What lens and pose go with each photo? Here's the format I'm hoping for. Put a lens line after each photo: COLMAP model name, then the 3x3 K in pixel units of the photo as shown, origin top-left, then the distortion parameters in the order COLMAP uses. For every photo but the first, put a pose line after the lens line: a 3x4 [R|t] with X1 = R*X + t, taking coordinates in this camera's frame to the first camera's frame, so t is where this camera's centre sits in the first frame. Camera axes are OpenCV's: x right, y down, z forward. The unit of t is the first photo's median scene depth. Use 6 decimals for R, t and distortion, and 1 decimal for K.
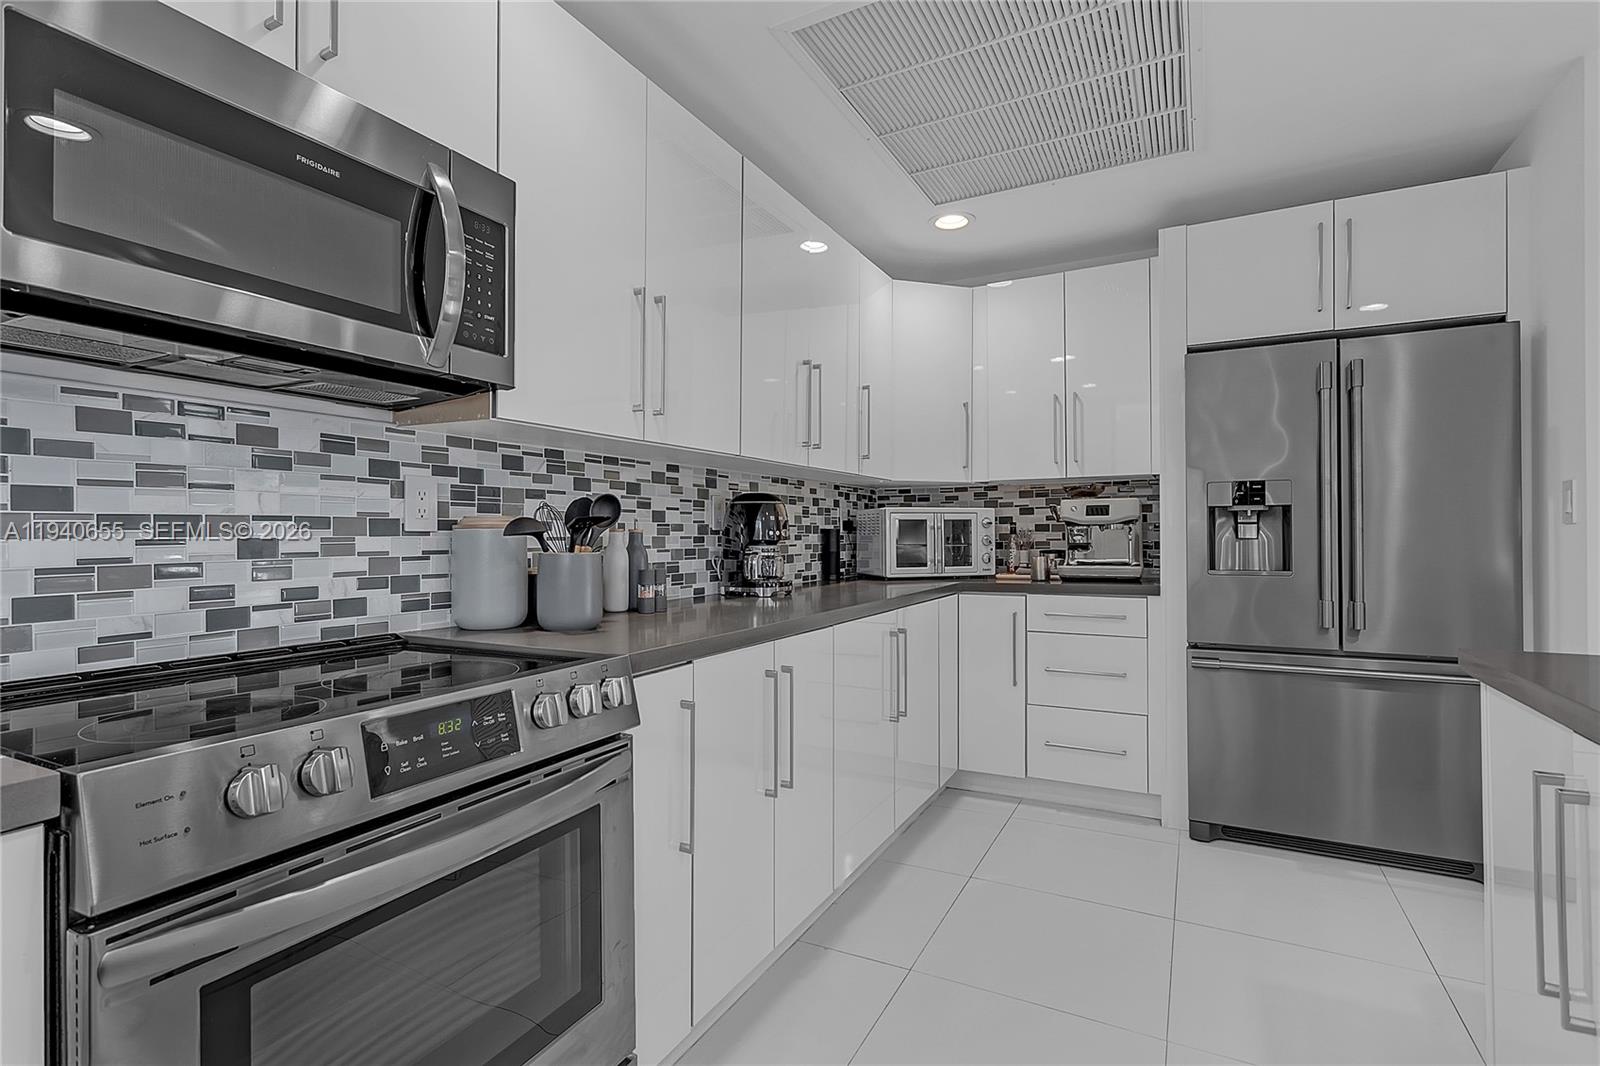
lens RADIAL K [[772.6, 0, 789.1], [0, 772.6, 529.8], [0, 0, 1]] dist [-0.001992, 0.000193]
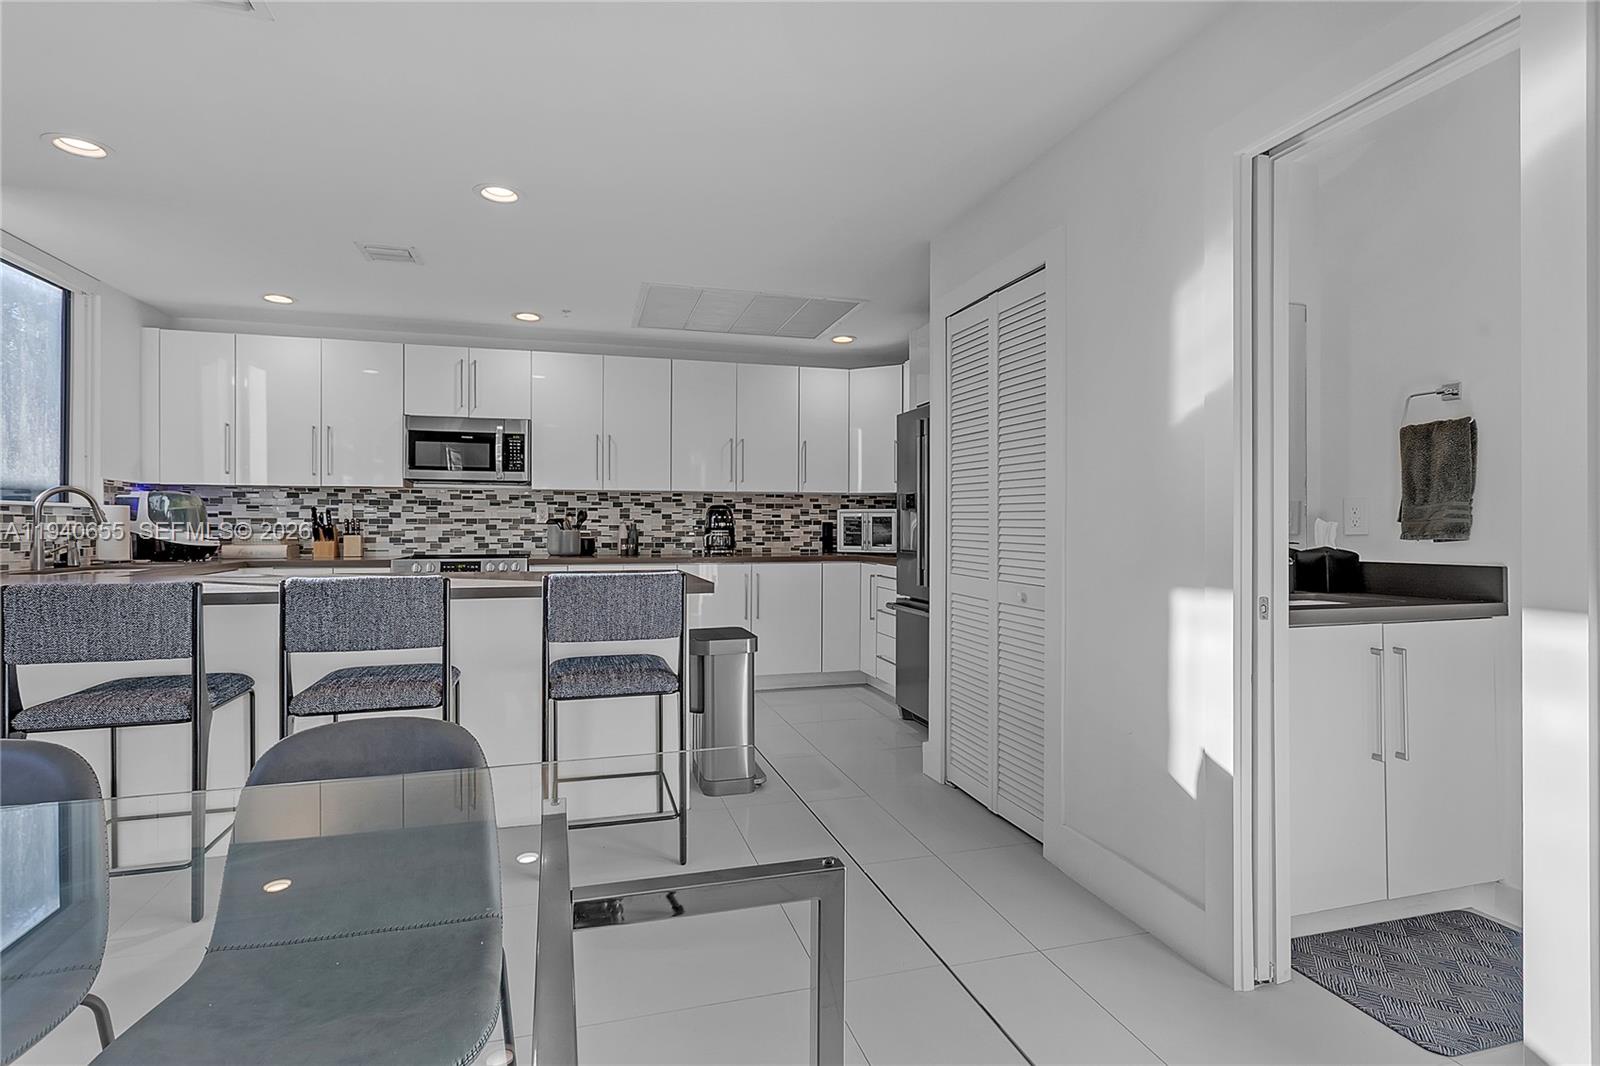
lens RADIAL K [[775.9, 0, 788.4], [0, 775.9, 523.1], [0, 0, 1]] dist [0.004897, 0.000086]
pose [[0.686357, 0.006197, -0.727239, 2.299682], [-0.002991, 0.999979, 0.005698, -0.016563], [0.727259, -0.001736, 0.686361, -0.401571]]
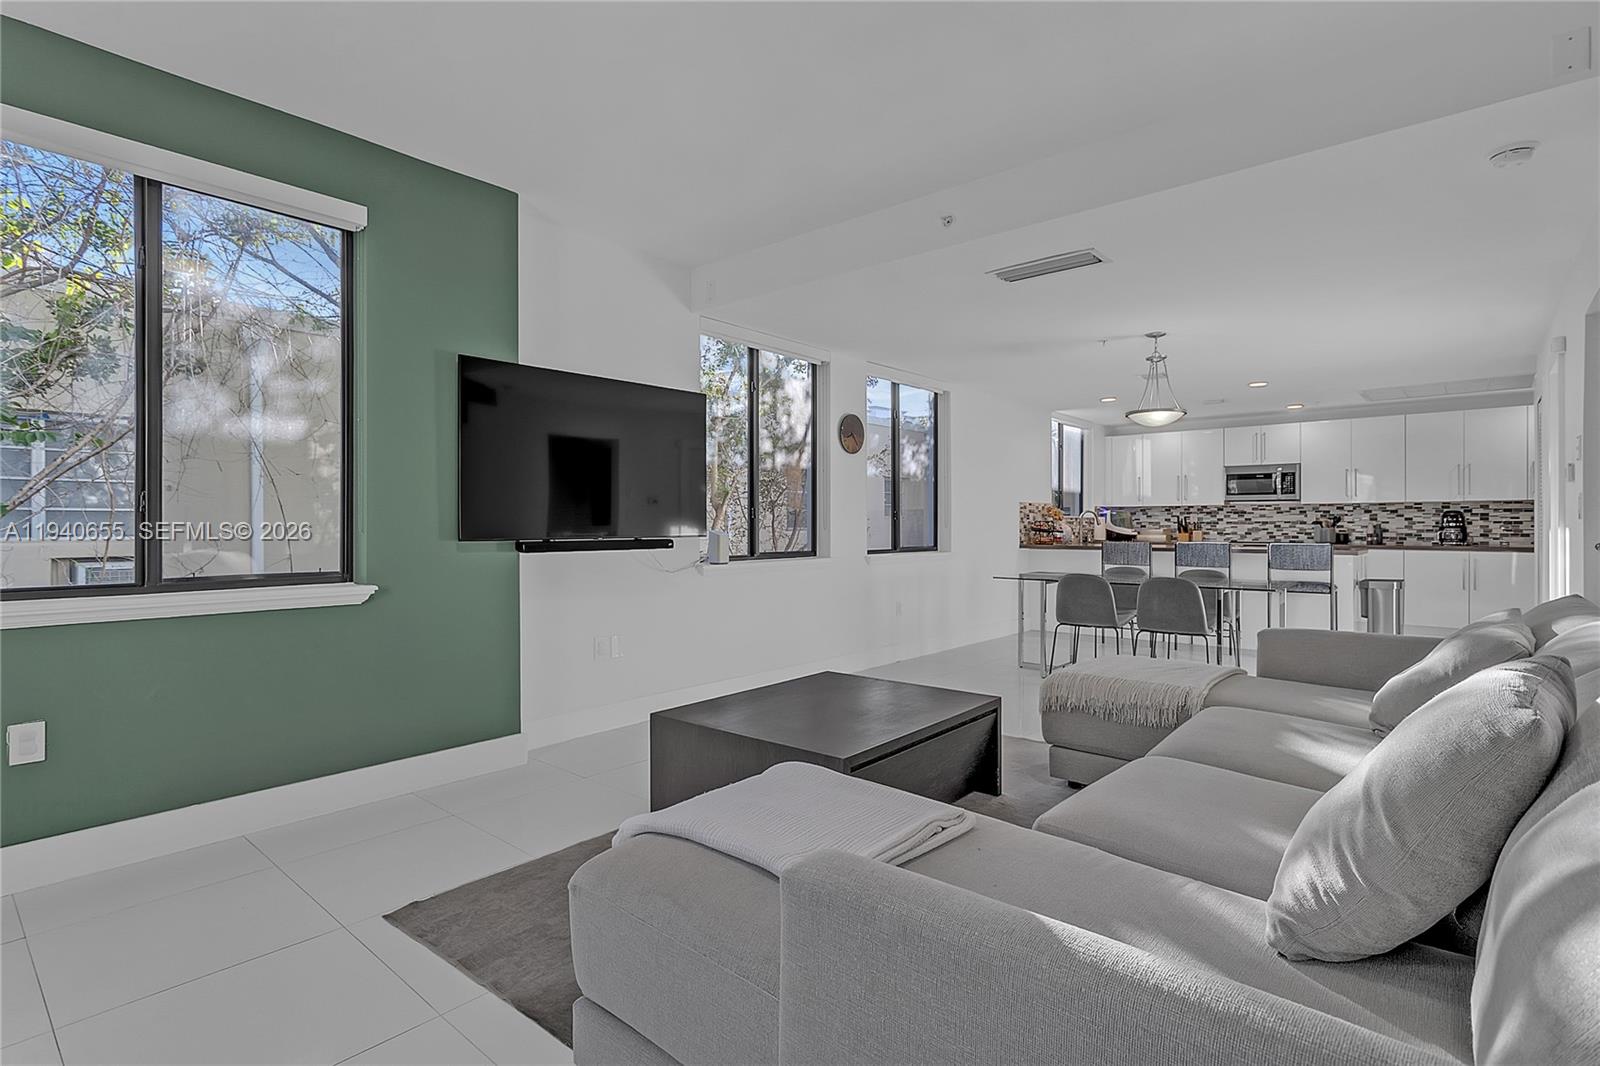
lens RADIAL K [[775.9, 0, 788.4], [0, 775.9, 523.1], [0, 0, 1]] dist [0.004897, 0.000086]
pose [[-0.241334, 0.003653, -0.970435, 4.947381], [0.005862, 0.999980, 0.002307, -0.031106], [0.970424, -0.005132, -0.241351, -1.037029]]
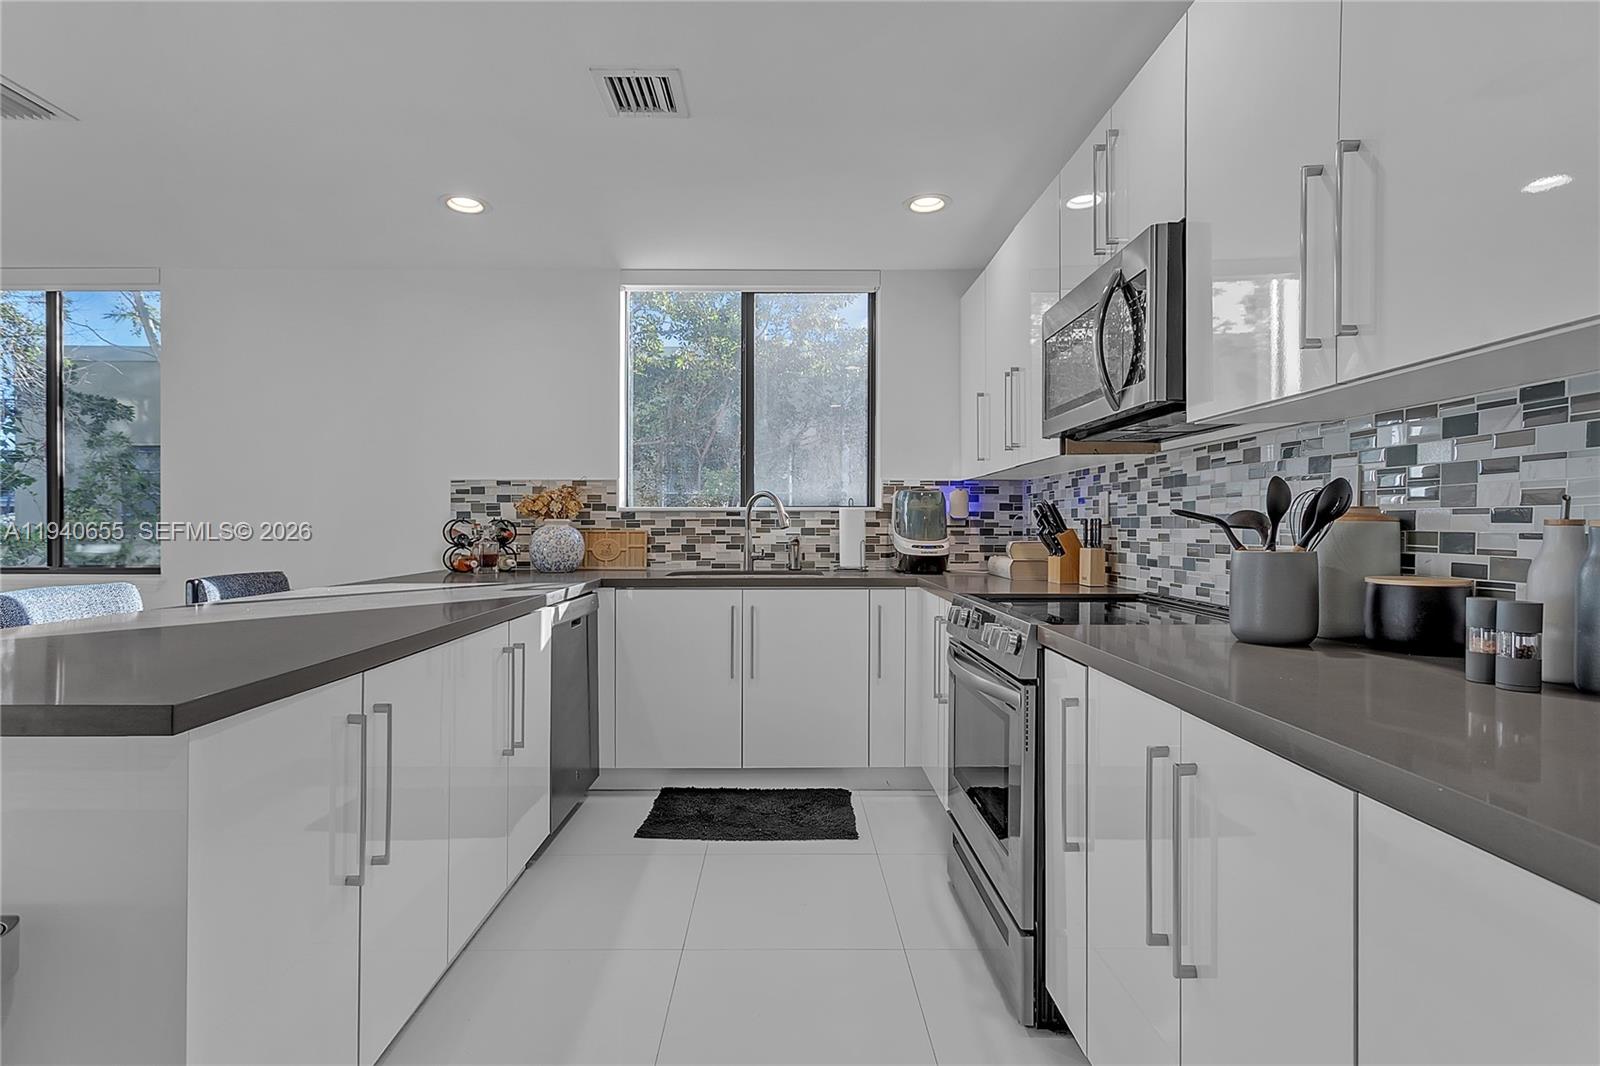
lens RADIAL K [[757.1, 0, 797.6], [0, 757.1, 527.3], [0, 0, 1]] dist [0.002241, 0.000229]
pose [[-0.875951, 0.006611, -0.482355, 0.521292], [0.007103, 0.999974, 0.000806, 0.000066], [0.482348, -0.002720, -0.875975, 1.372436]]
